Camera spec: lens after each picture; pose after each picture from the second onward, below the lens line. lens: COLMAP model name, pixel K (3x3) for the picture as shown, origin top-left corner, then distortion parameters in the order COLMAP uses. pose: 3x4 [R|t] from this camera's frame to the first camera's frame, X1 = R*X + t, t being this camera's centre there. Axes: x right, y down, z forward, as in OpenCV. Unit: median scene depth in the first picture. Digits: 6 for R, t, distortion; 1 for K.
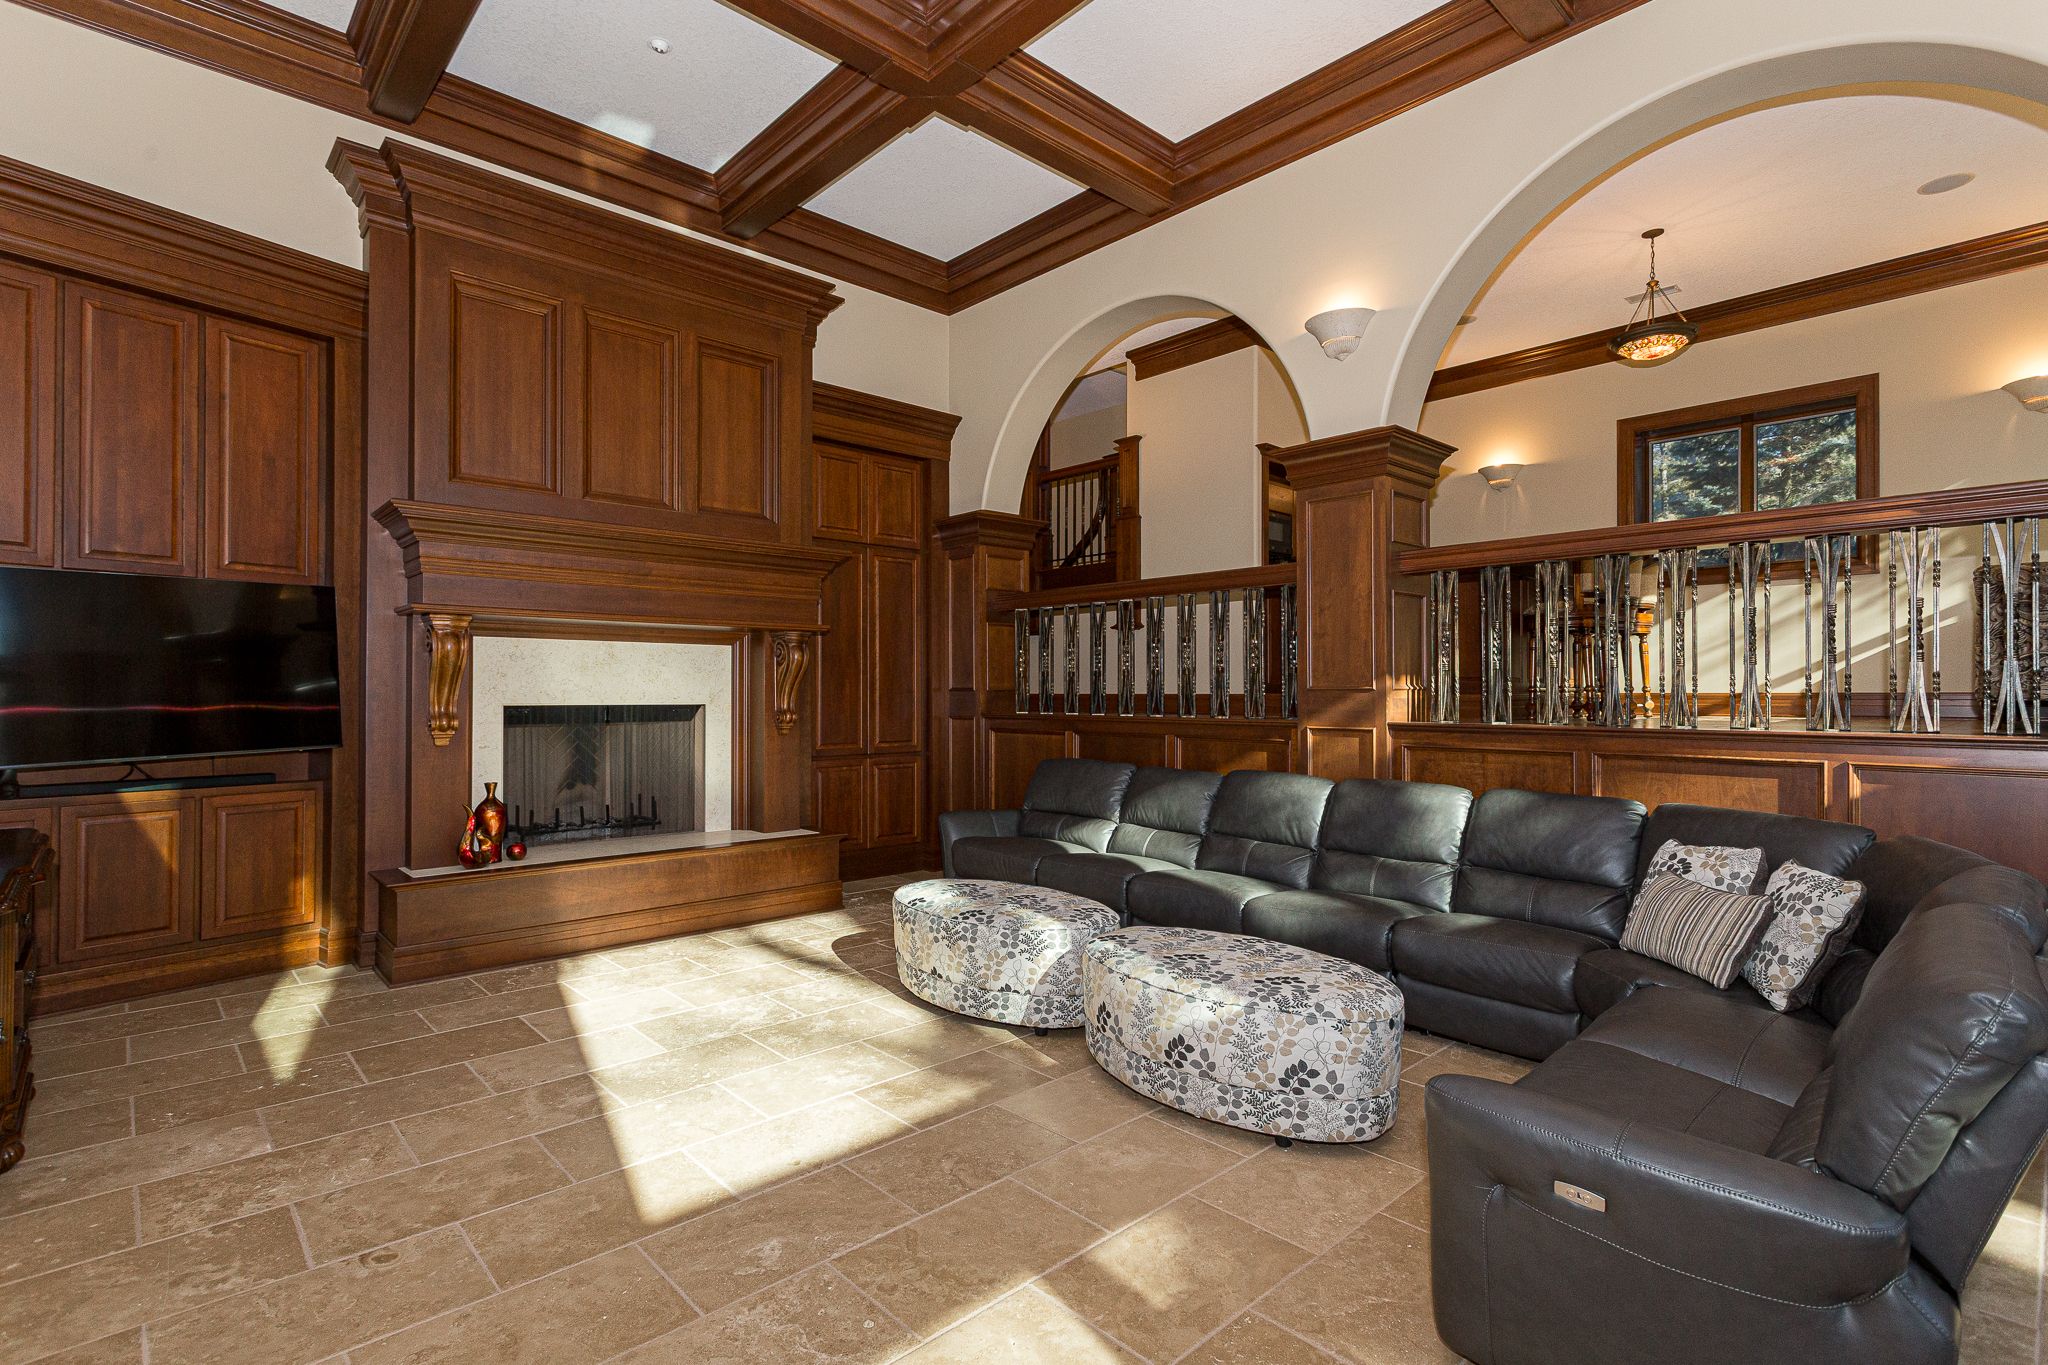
lens RADIAL K [[970.3, 0, 1036.3], [0, 970.3, 681.5], [0, 0, 1]] dist [-0.000926, 0.001451]
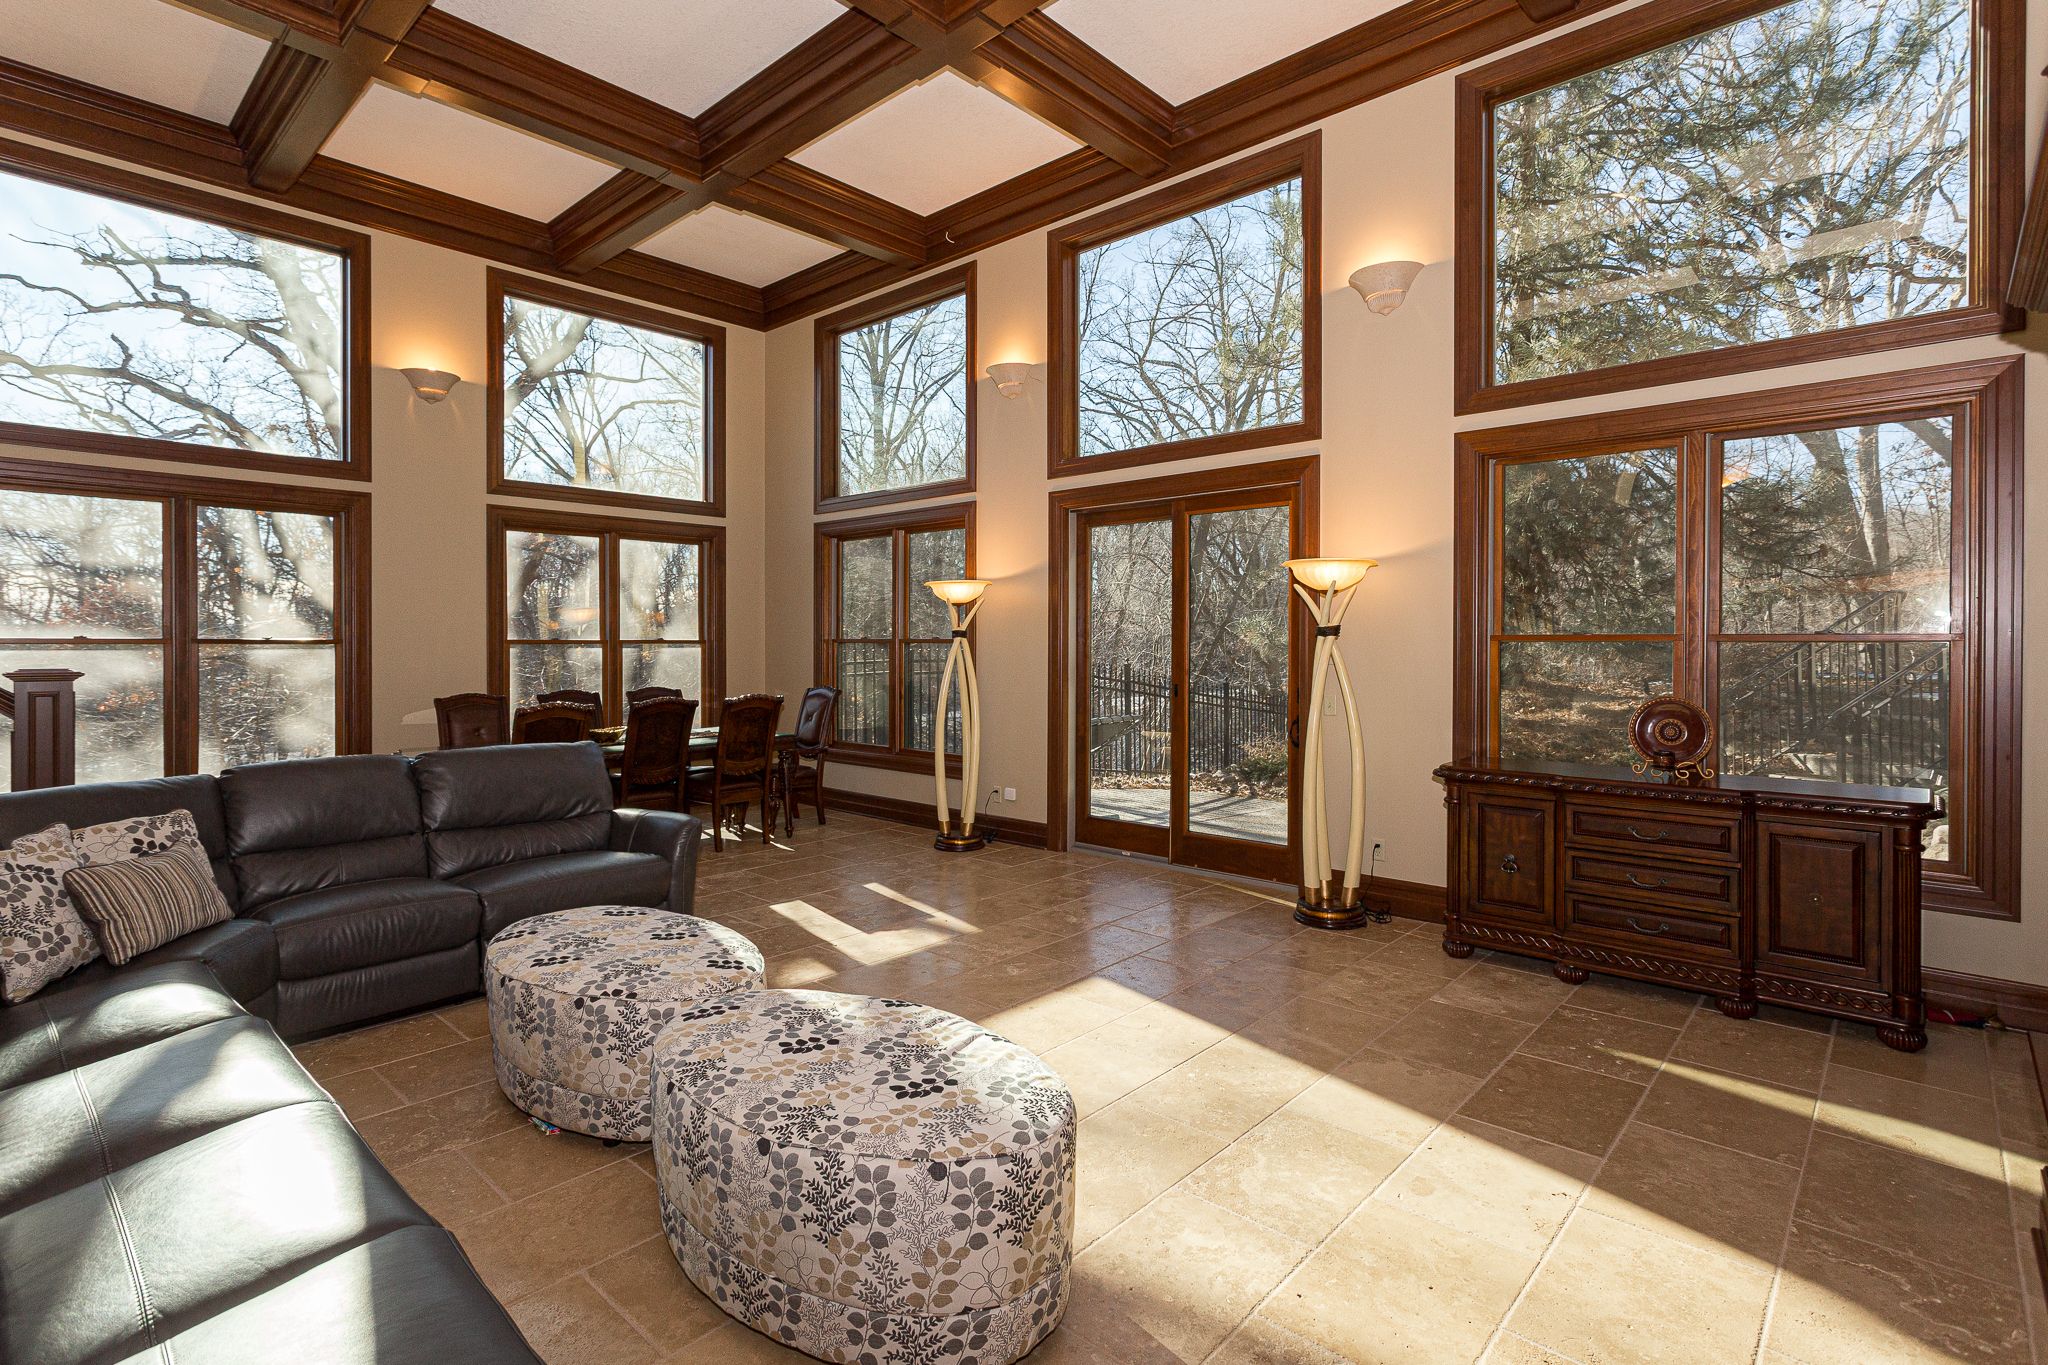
lens RADIAL K [[970.3, 0, 1008.6], [0, 970.3, 646.5], [0, 0, 1]] dist [-0.000926, 0.001451]
pose [[-0.997468, 0.000711, -0.071114, -0.059784], [0.001370, 0.999957, -0.009210, 0.007834], [0.071104, -0.009284, -0.997426, 1.233444]]
